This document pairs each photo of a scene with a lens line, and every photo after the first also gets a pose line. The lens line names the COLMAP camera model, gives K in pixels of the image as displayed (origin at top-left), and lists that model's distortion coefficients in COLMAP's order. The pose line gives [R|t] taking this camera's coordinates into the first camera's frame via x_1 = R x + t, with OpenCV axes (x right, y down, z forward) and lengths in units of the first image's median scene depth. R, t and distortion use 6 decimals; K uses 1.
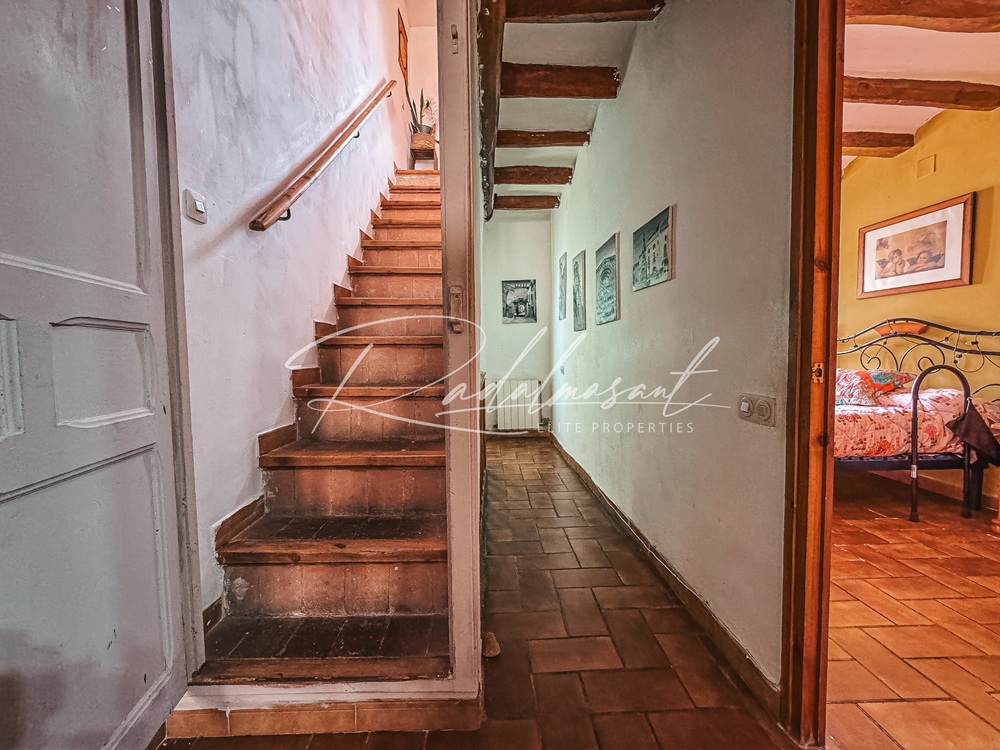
lens RADIAL K [[401.2, 0, 500.0], [0, 401.2, 375.0], [0, 0, 1]] dist [0.000441, 0.000382]
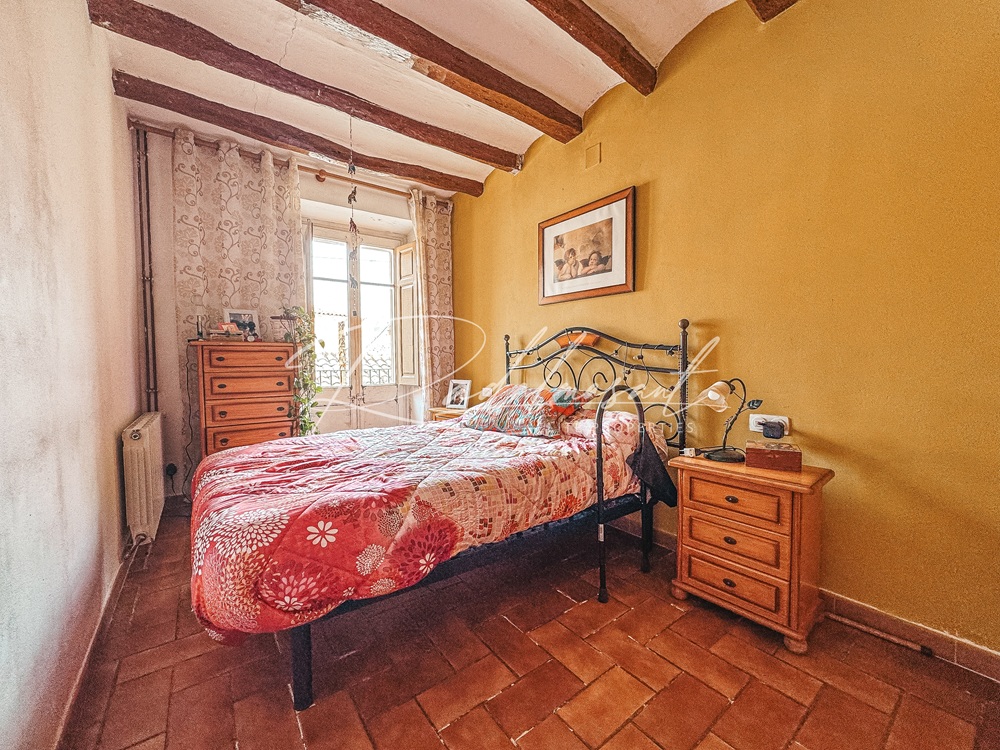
lens RADIAL K [[401.2, 0, 500.0], [0, 401.2, 375.0], [0, 0, 1]] dist [0.000441, 0.000382]
pose [[0.817277, -0.011035, 0.576139, 0.424029], [0.026387, 0.999485, -0.018288, -0.032719], [-0.575640, 0.030149, 0.817147, 0.458191]]
